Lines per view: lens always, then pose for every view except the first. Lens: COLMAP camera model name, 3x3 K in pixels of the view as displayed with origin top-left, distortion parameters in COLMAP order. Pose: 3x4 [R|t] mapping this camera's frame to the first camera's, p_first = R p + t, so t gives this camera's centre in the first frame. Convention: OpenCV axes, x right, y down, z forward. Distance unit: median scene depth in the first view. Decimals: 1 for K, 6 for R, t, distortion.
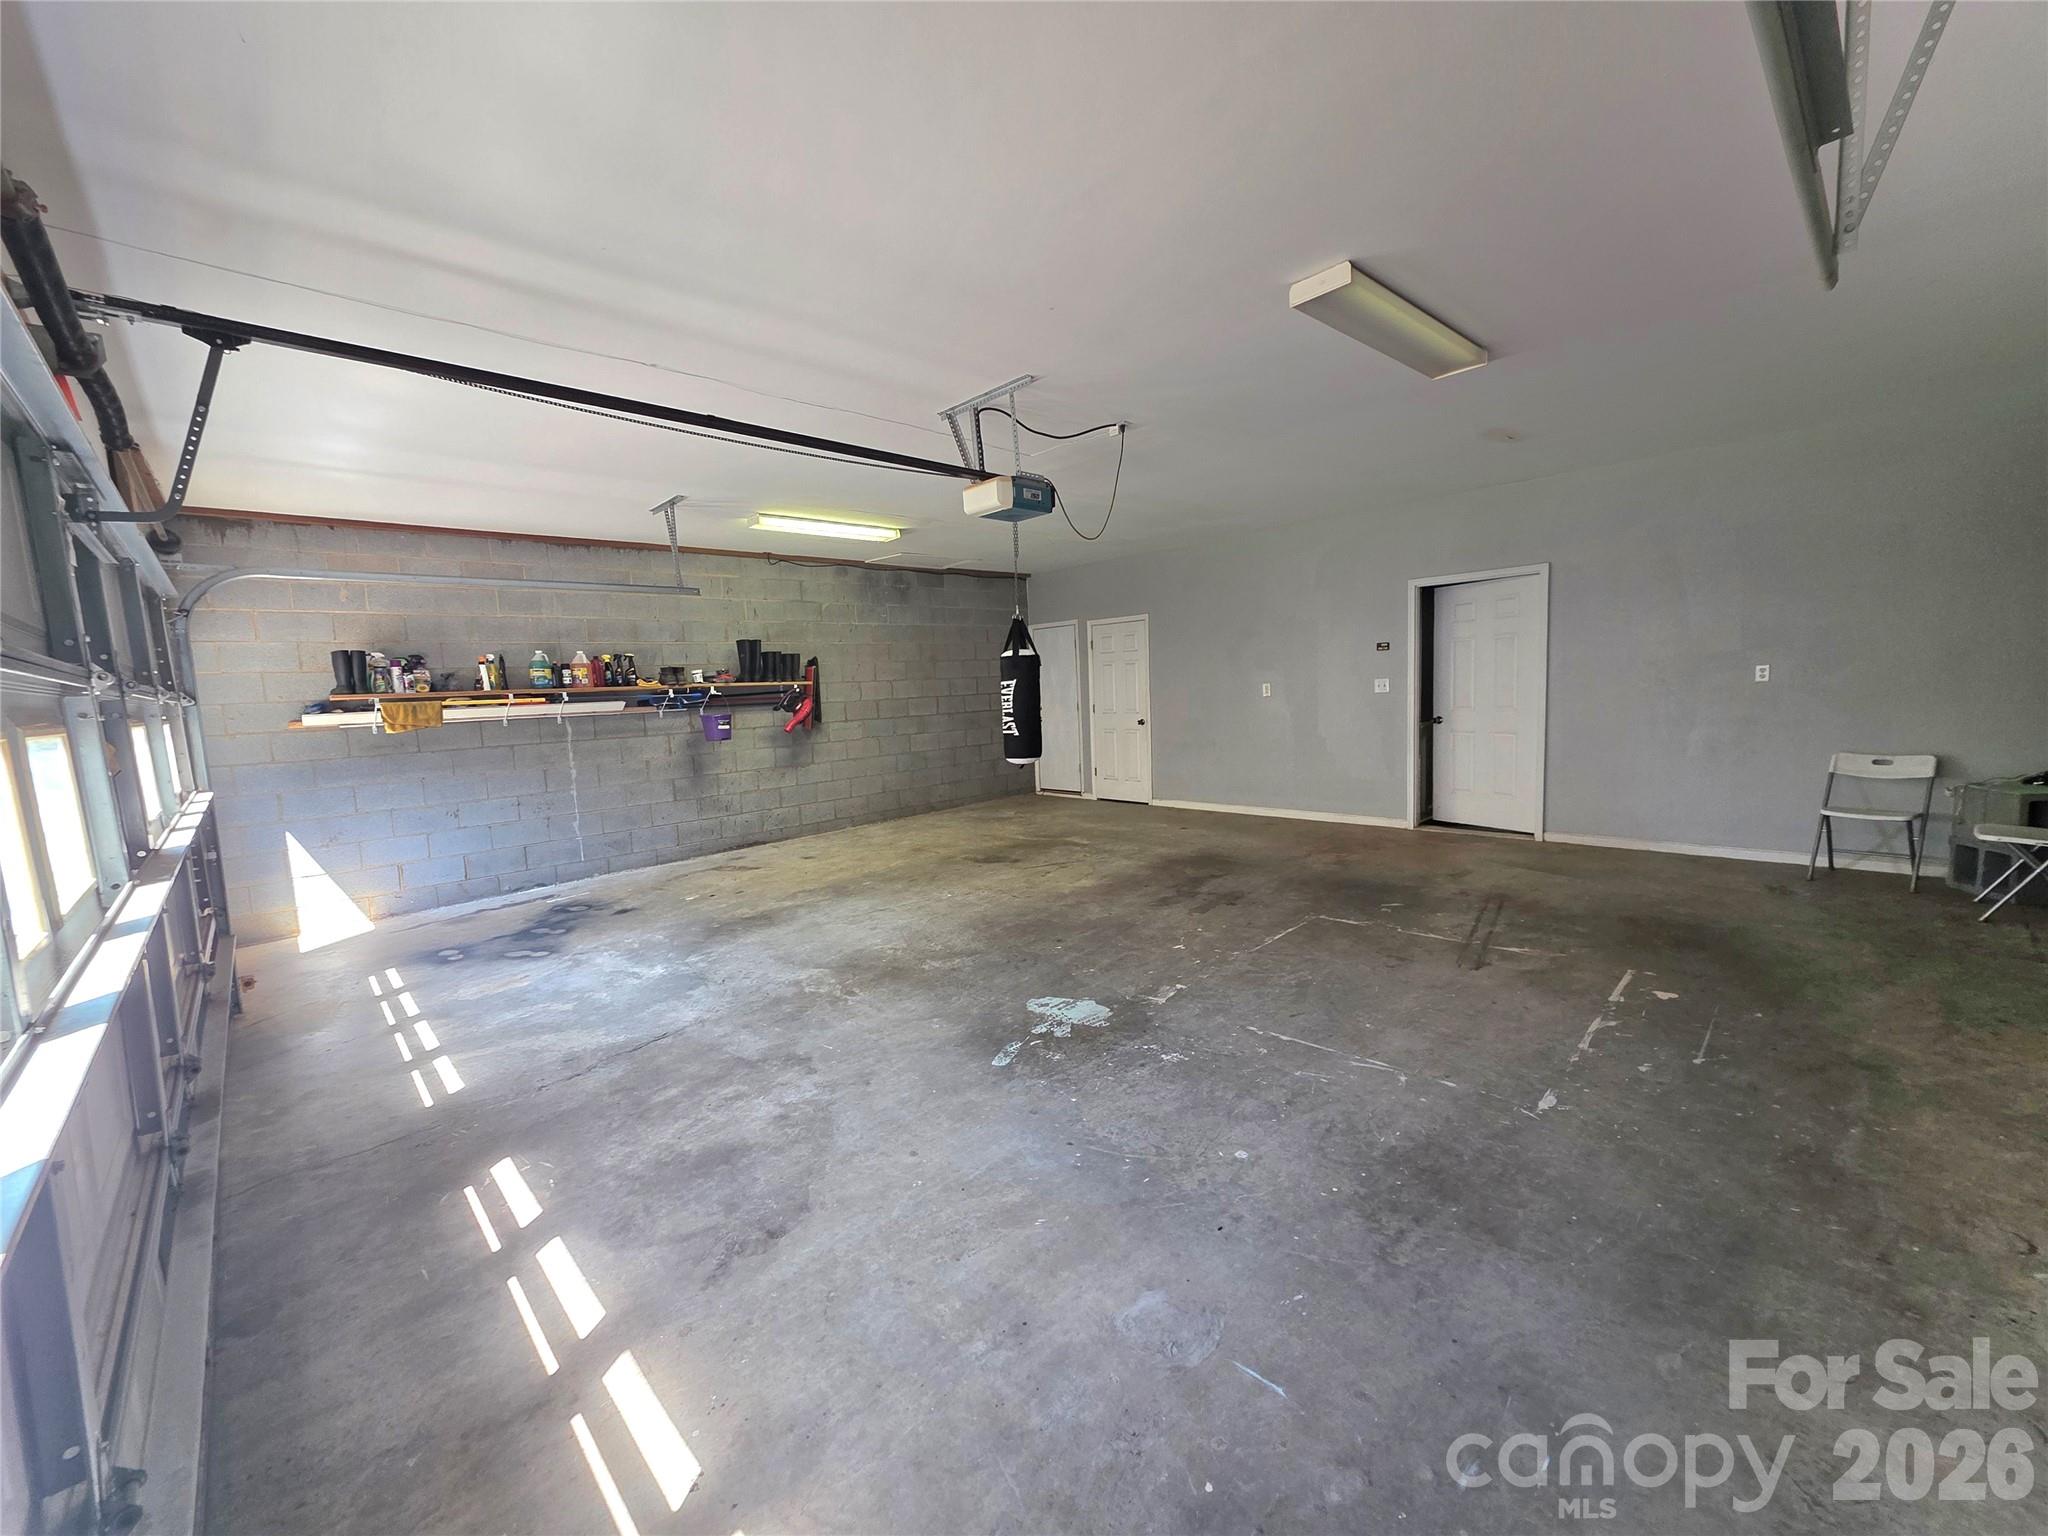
lens RADIAL K [[818.5, 0, 1012.2], [0, 818.5, 770.7], [0, 0, 1]] dist [0.003045, 0.000121]
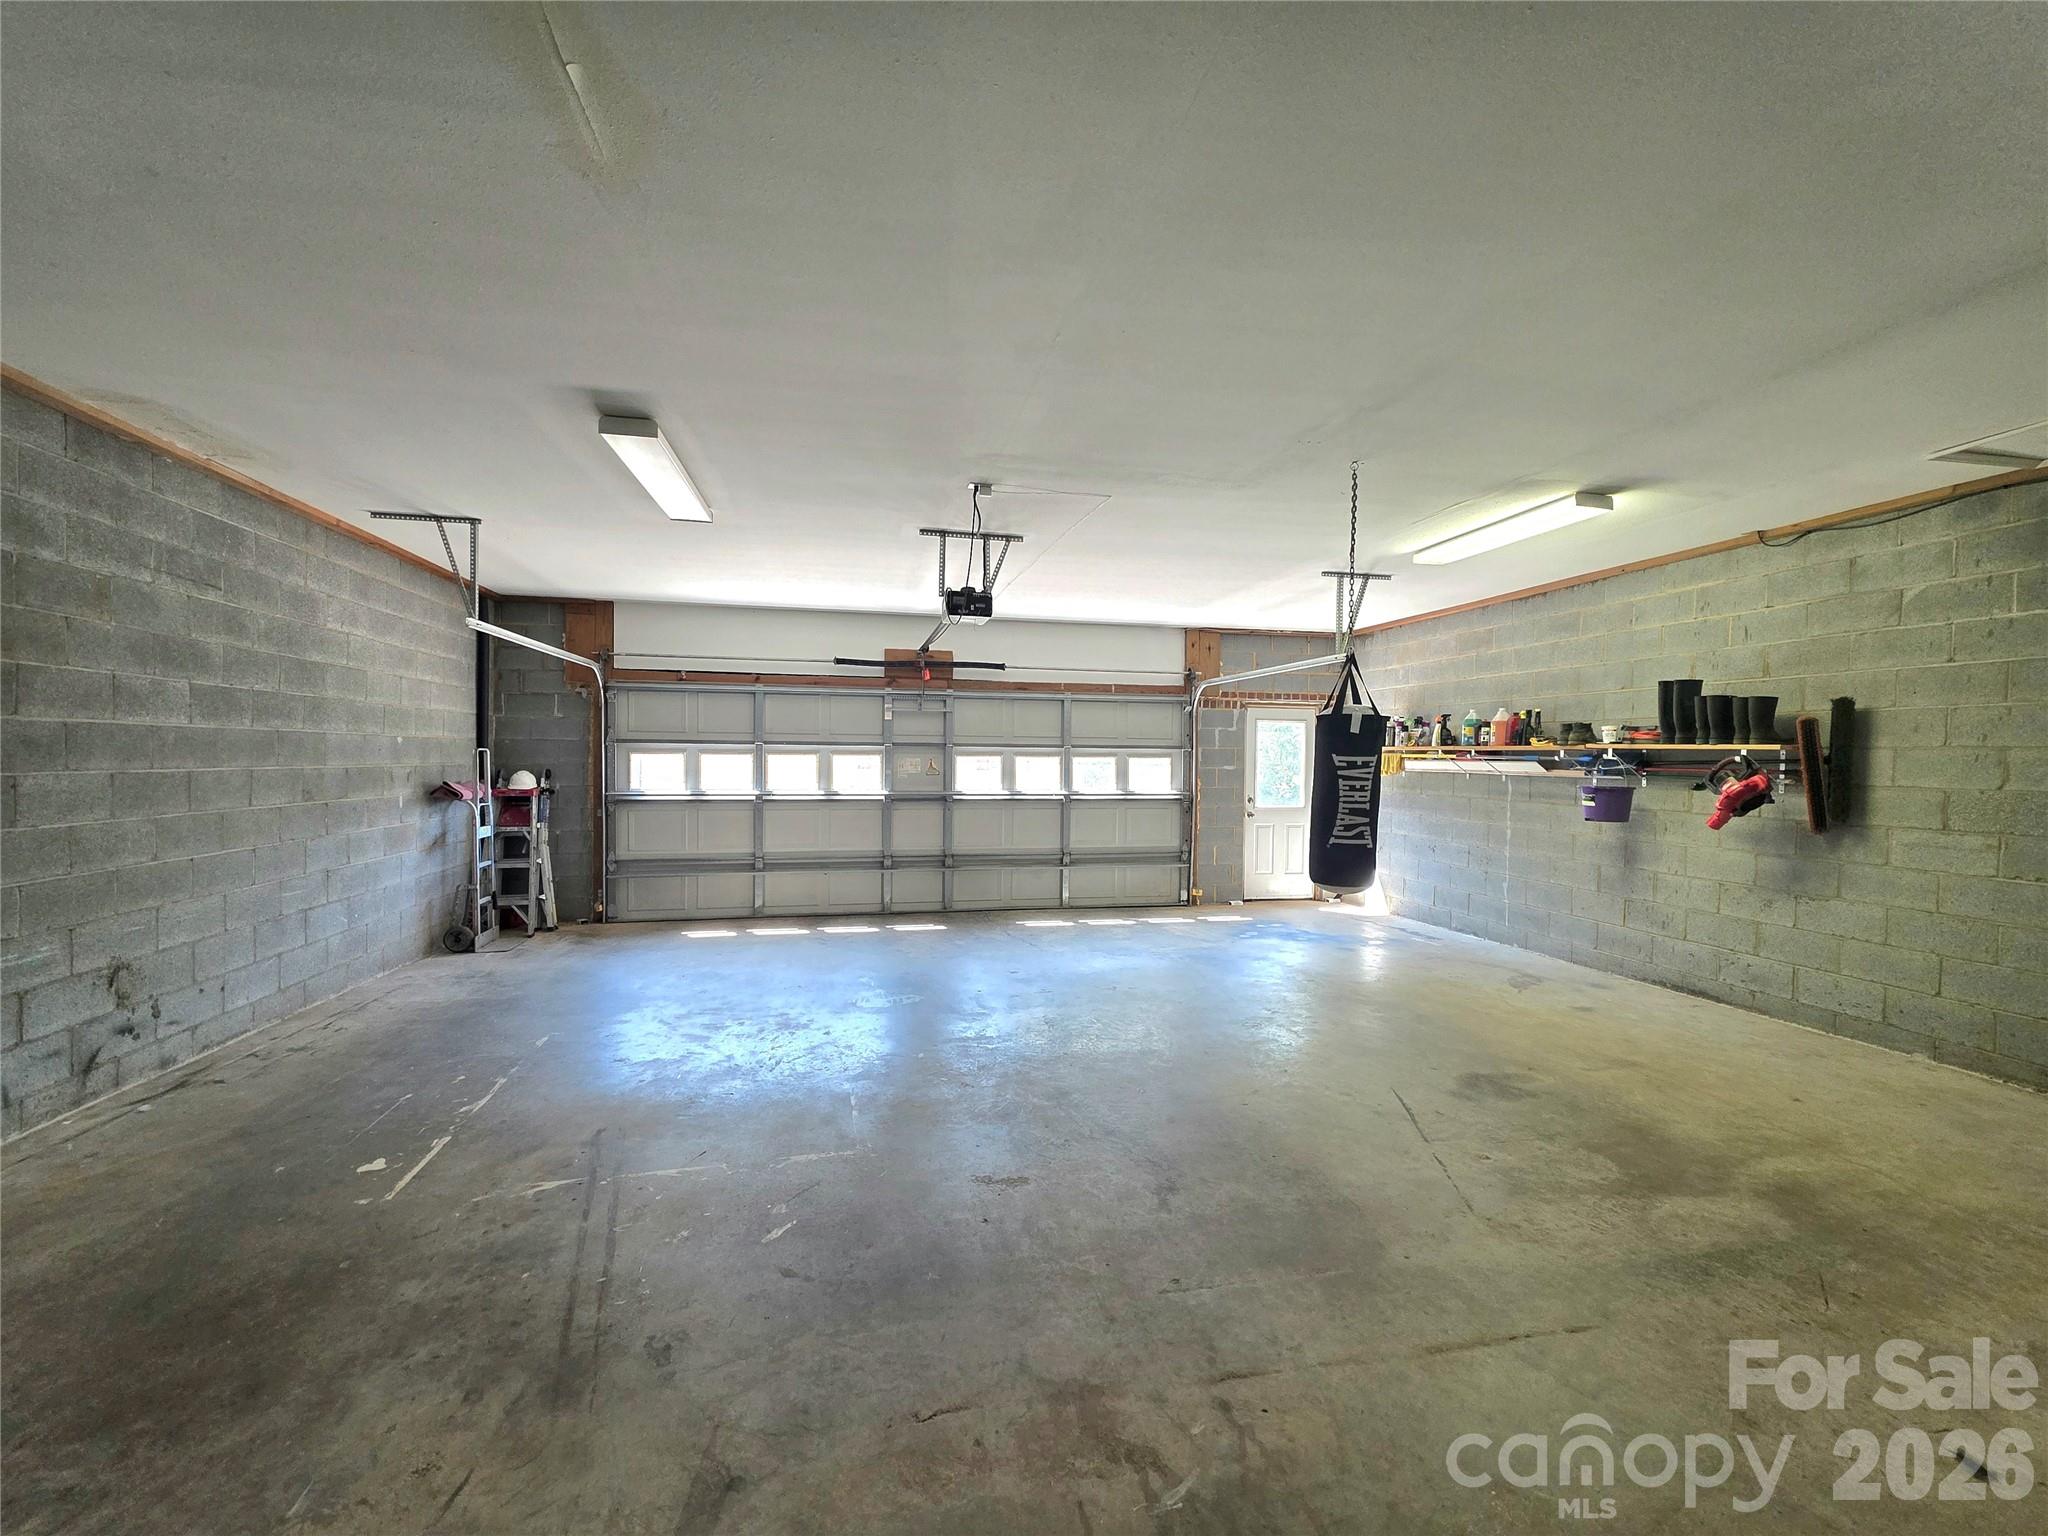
lens RADIAL K [[818.5, 0, 1012.2], [0, 818.5, 770.7], [0, 0, 1]] dist [0.003045, 0.000121]
pose [[-0.518474, 0.055582, -0.853285, 0.590850], [-0.077131, 0.990777, 0.111404, -0.133536], [0.851608, 0.123575, -0.509405, 0.988317]]
